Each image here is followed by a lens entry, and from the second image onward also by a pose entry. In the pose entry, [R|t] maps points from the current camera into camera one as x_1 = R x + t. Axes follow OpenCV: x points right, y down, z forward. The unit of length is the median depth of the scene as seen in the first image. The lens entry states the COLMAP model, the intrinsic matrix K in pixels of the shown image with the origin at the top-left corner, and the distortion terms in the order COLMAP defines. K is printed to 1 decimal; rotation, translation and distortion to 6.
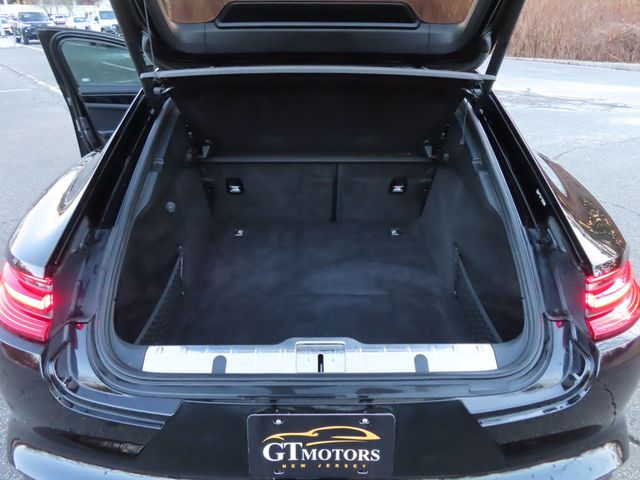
lens RADIAL K [[453.9, 0, 320.0], [0, 453.9, 240.0], [0, 0, 1]] dist [-0.020519, 0.010731]
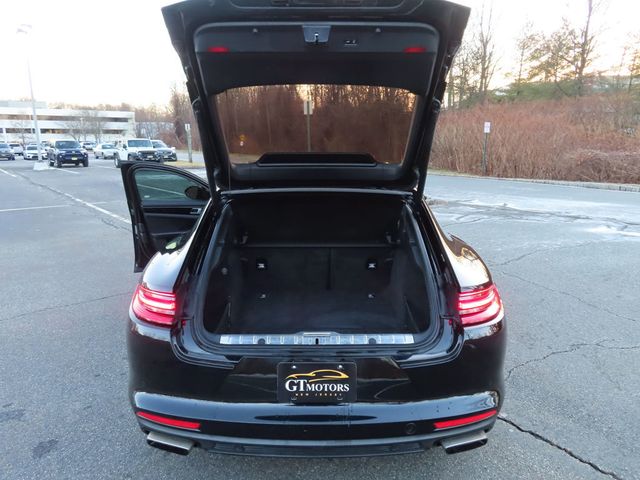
lens RADIAL K [[453.9, 0, 320.0], [0, 453.9, 240.0], [0, 0, 1]] dist [-0.020519, 0.010731]
pose [[0.999973, -0.001504, -0.007189, 0.014735], [-0.000304, 0.969485, -0.245150, 0.176215], [0.007338, 0.245146, 0.969458, -0.475234]]
